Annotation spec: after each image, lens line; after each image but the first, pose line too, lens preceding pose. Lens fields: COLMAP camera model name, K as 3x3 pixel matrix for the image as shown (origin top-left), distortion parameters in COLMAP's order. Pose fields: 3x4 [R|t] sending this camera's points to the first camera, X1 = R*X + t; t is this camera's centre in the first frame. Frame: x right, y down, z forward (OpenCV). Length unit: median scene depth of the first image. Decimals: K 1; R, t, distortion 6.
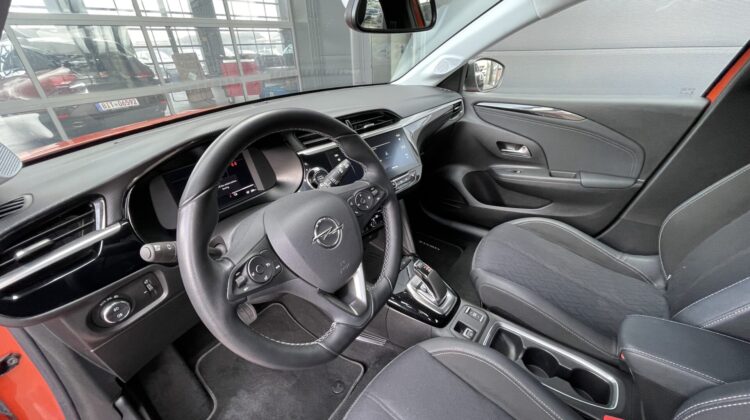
lens RADIAL K [[299.3, 0, 374.4], [0, 299.3, 207.6], [0, 0, 1]] dist [-0.000305, 0.000048]
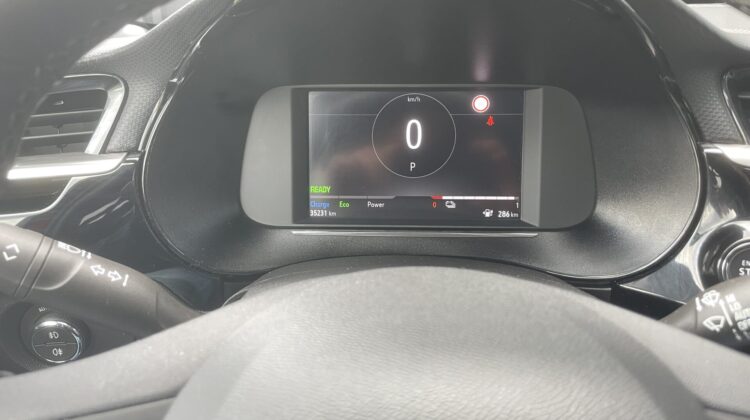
lens RADIAL K [[572.8, 0, 375.0], [0, 572.8, 210.0], [0, 0, 1]] dist [0.081346, -0.124098]
pose [[0.559551, 0.349670, -0.751421, -0.030925], [-0.410121, 0.904677, 0.115588, -0.113567], [0.720211, 0.243496, 0.649620, 0.746545]]
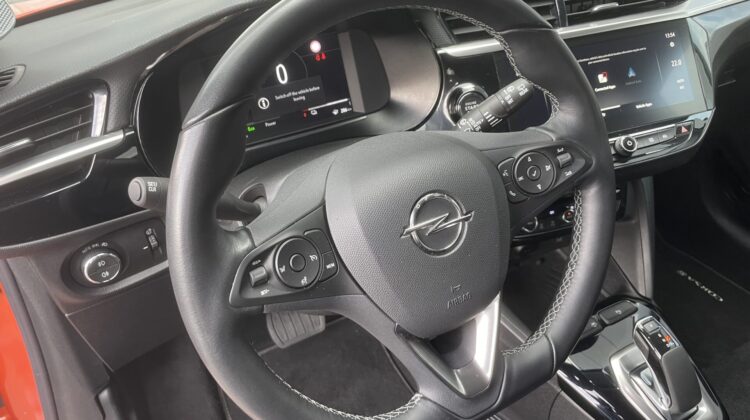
lens RADIAL K [[572.8, 0, 375.0], [0, 572.8, 210.0], [0, 0, 1]] dist [0.081346, -0.124098]
pose [[0.912608, 0.220136, -0.344509, 0.066547], [-0.186400, 0.974020, 0.128609, -0.037479], [0.363870, -0.053154, 0.929932, 0.058786]]
